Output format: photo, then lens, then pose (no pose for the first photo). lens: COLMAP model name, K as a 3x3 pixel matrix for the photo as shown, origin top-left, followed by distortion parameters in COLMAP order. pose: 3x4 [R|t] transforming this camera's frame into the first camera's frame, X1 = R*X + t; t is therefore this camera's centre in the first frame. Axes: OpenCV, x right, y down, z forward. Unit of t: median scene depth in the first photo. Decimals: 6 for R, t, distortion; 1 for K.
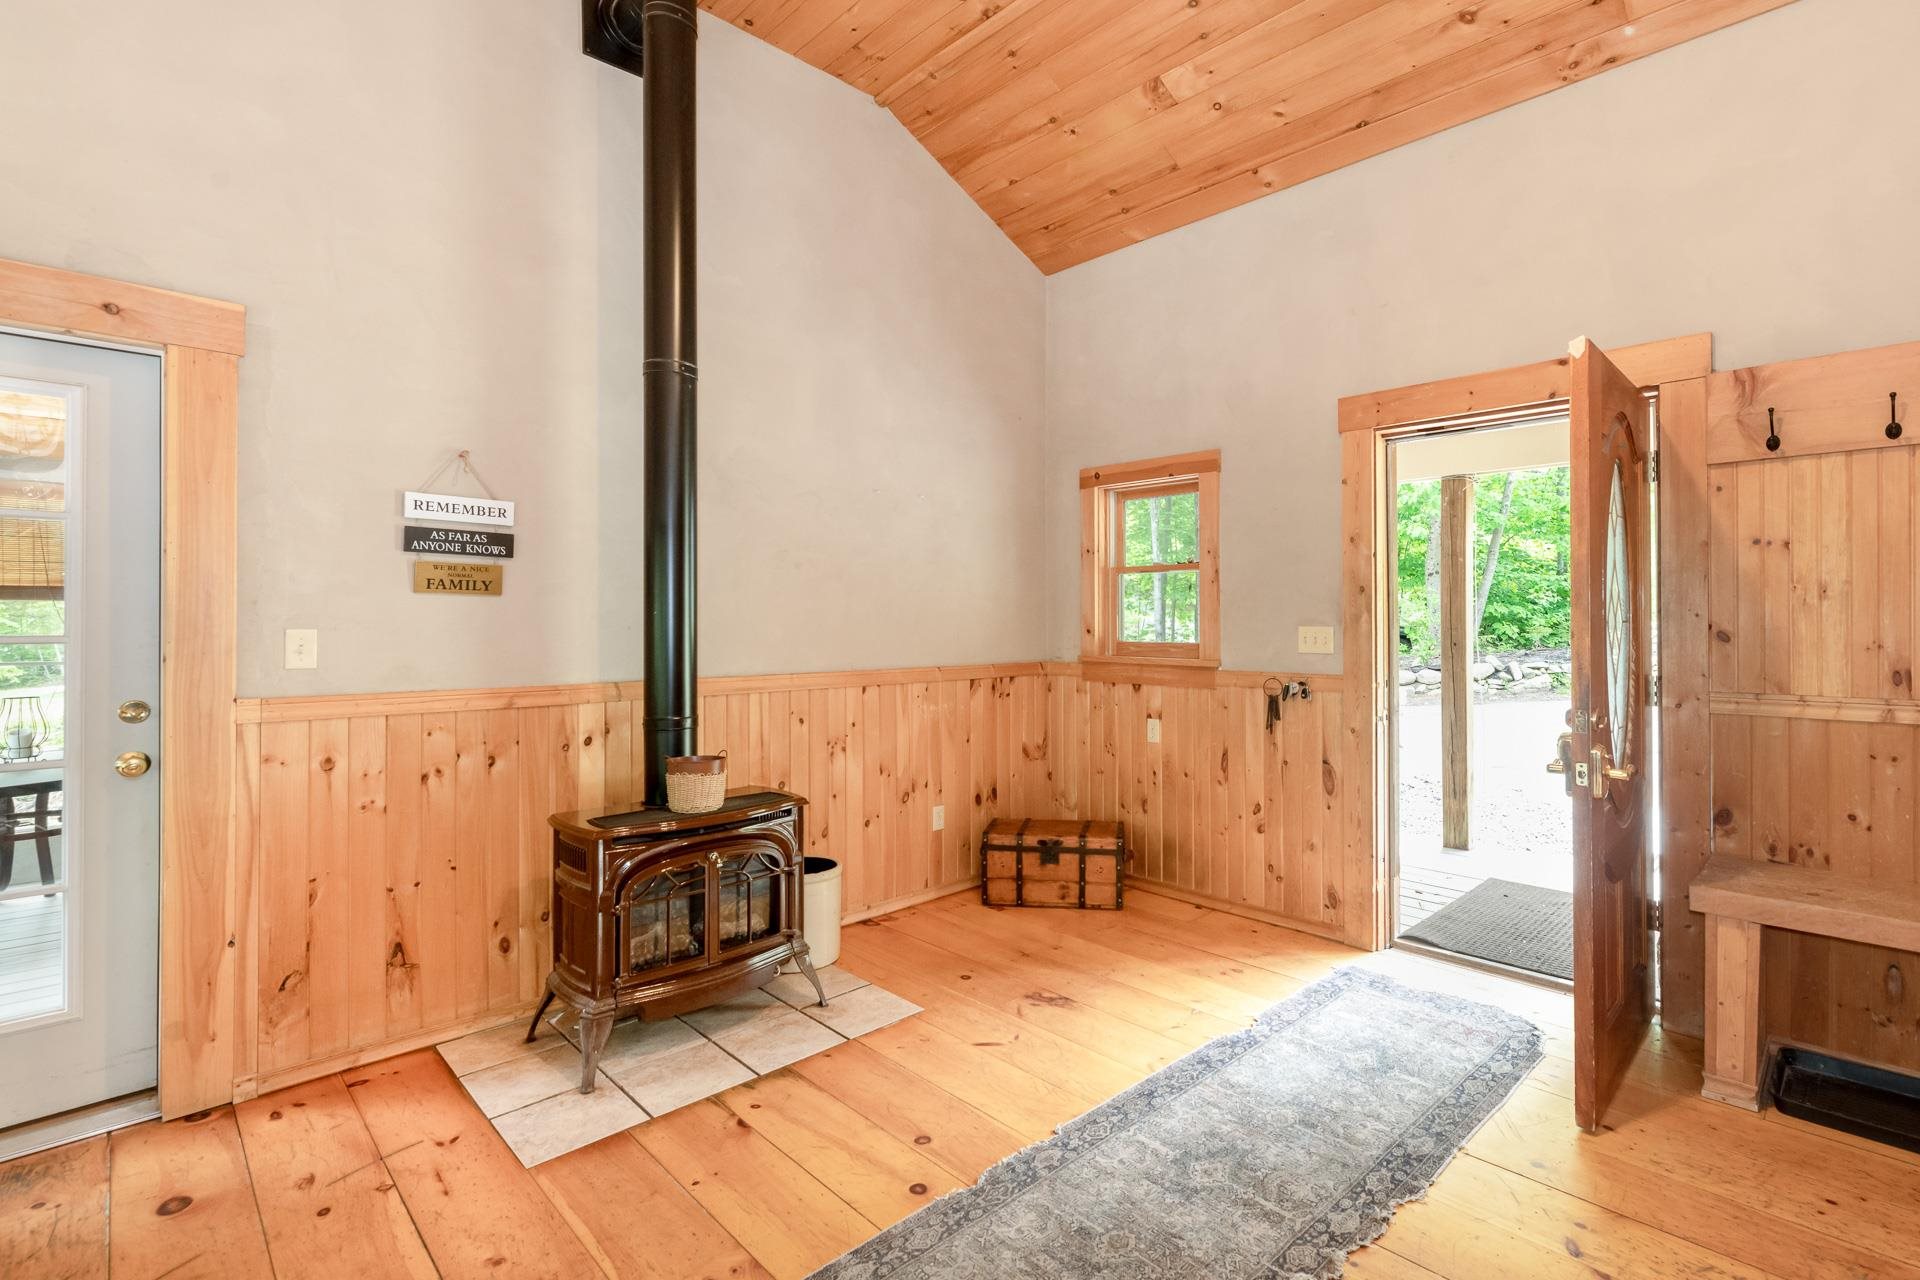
lens RADIAL K [[800.9, 0, 962.9], [0, 800.9, 613.0], [0, 0, 1]] dist [-0.000193, -0.000061]
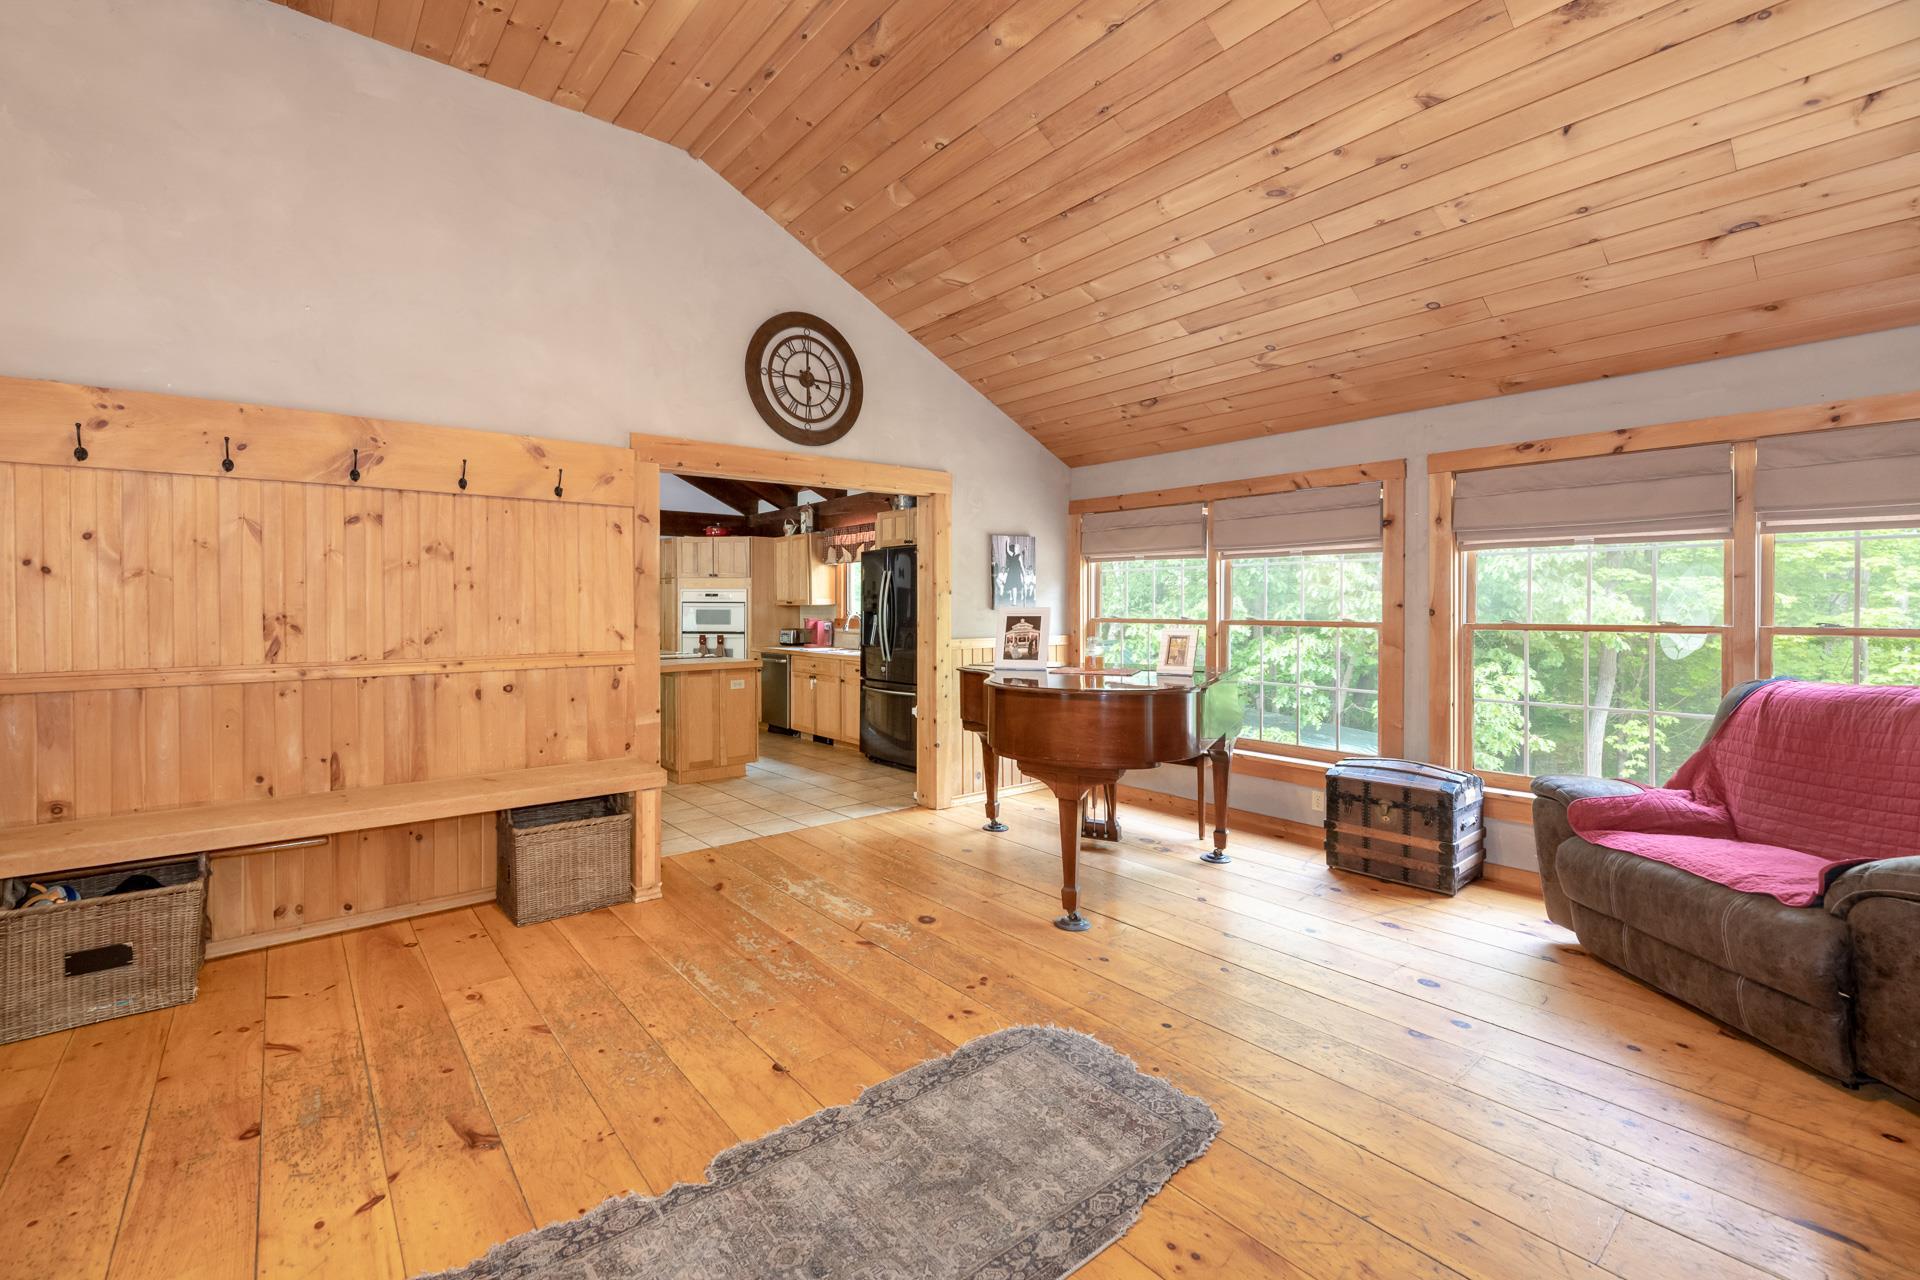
lens RADIAL K [[800.9, 0, 962.9], [0, 800.9, 613.0], [0, 0, 1]] dist [-0.000193, -0.000061]
pose [[-0.999980, 0.005636, -0.002968, -0.019577], [0.005635, 0.999984, 0.000438, 0.014285], [0.002970, 0.000421, -0.999996, 1.985227]]
